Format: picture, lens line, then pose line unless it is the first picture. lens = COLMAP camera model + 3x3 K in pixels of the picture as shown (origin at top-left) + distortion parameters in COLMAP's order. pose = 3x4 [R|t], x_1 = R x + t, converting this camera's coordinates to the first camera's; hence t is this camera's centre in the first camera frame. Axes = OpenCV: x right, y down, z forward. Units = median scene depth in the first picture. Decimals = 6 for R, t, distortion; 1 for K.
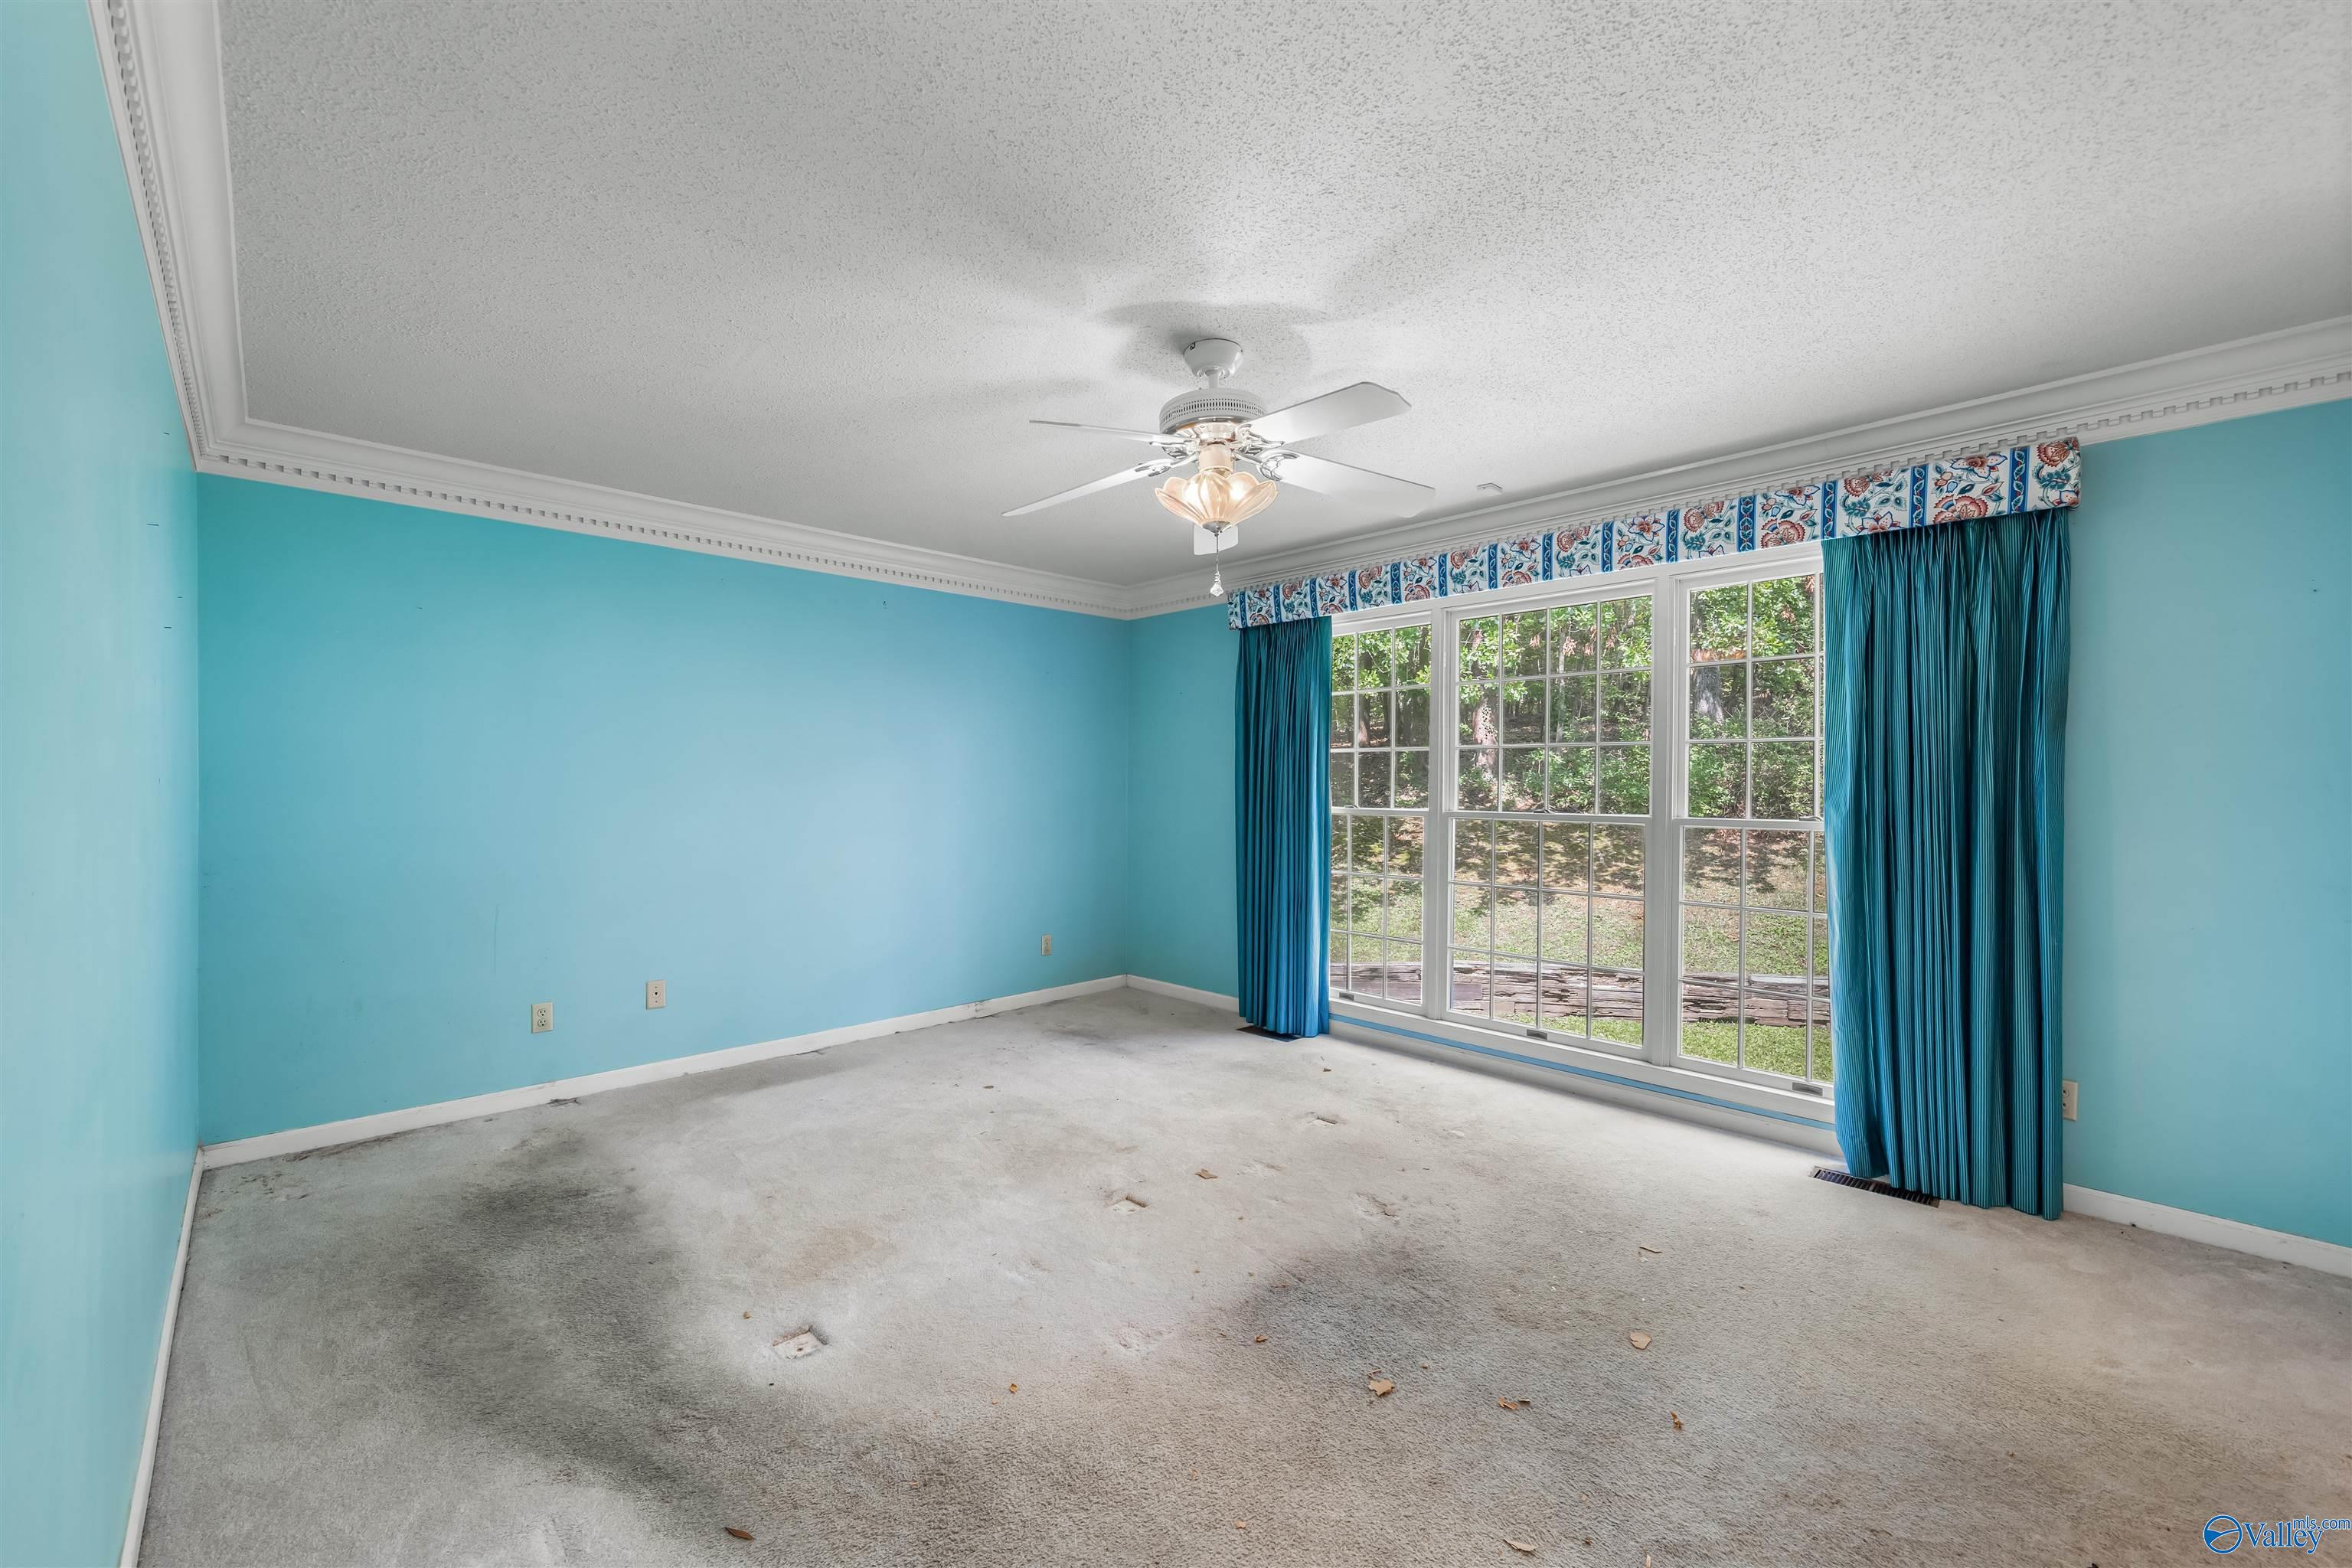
lens RADIAL K [[958.4, 0, 1183.5], [0, 958.4, 776.9], [0, 0, 1]] dist [-0.000631, -0.000472]
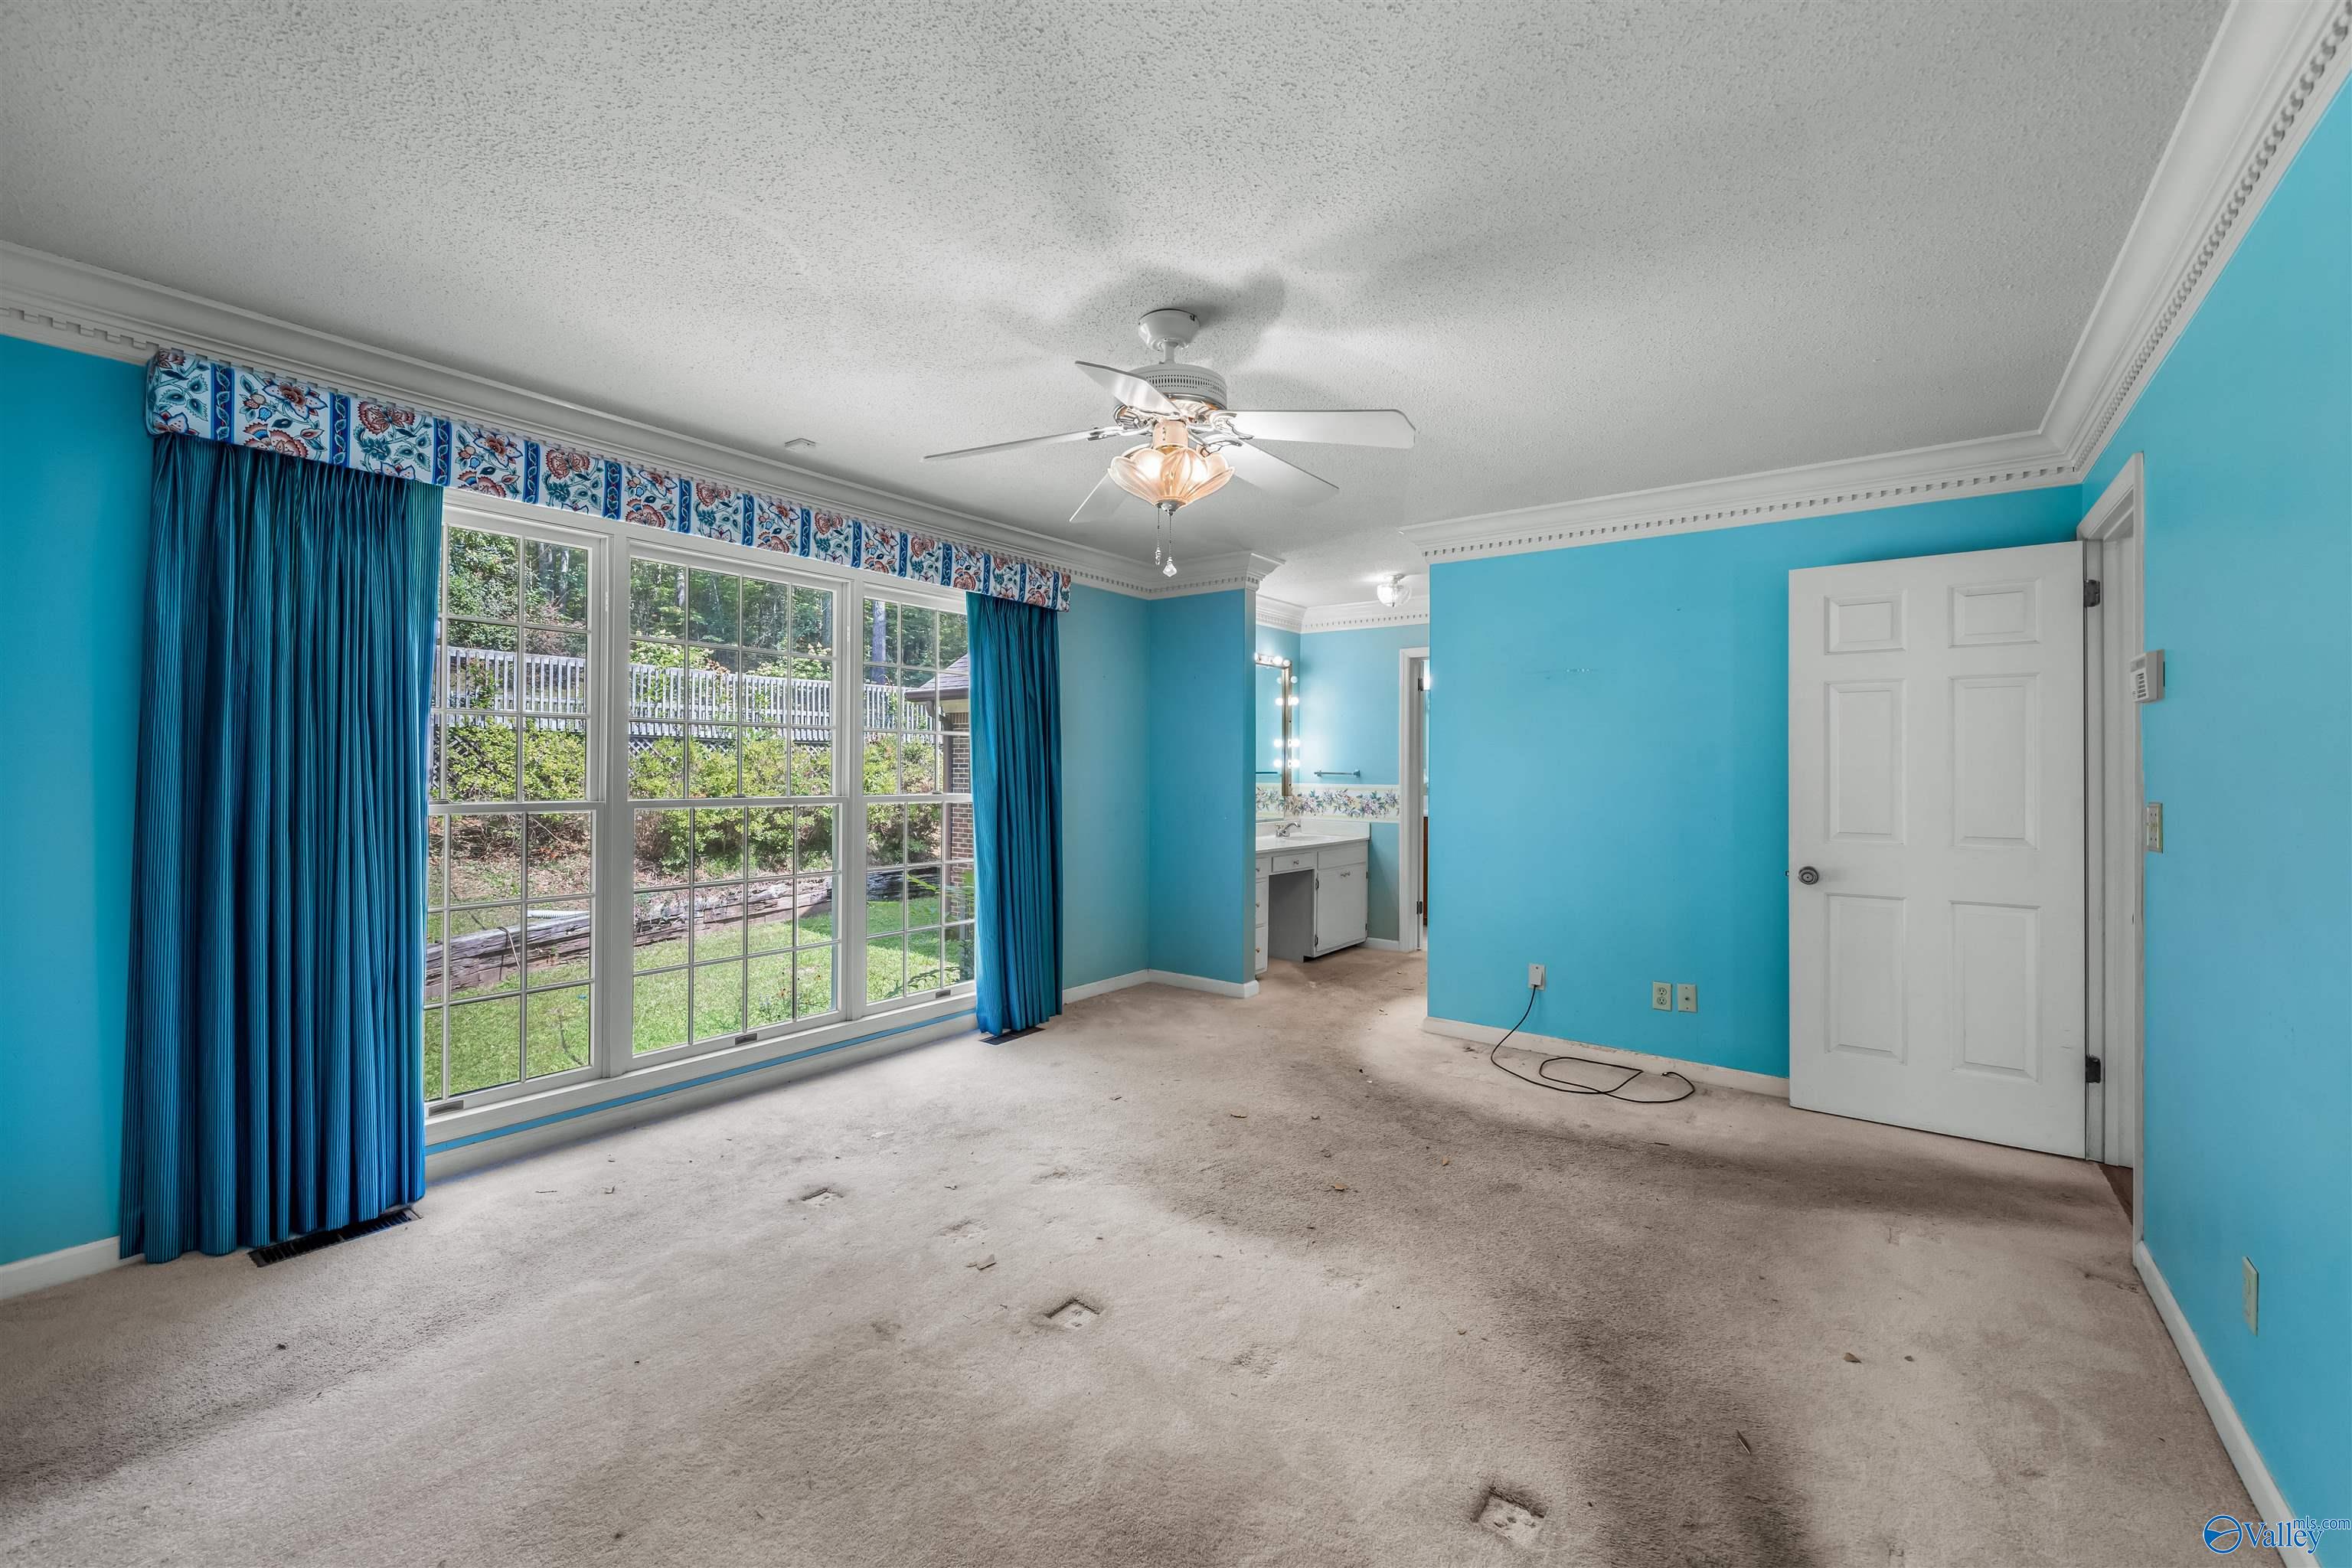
lens RADIAL K [[958.4, 0, 1183.9], [0, 958.4, 774.1], [0, 0, 1]] dist [-0.000631, -0.000472]
pose [[-0.164822, -0.023841, 0.986035, -0.597259], [-0.029208, 0.999387, 0.019281, -0.016201], [-0.985891, -0.025622, -0.165418, 0.732890]]
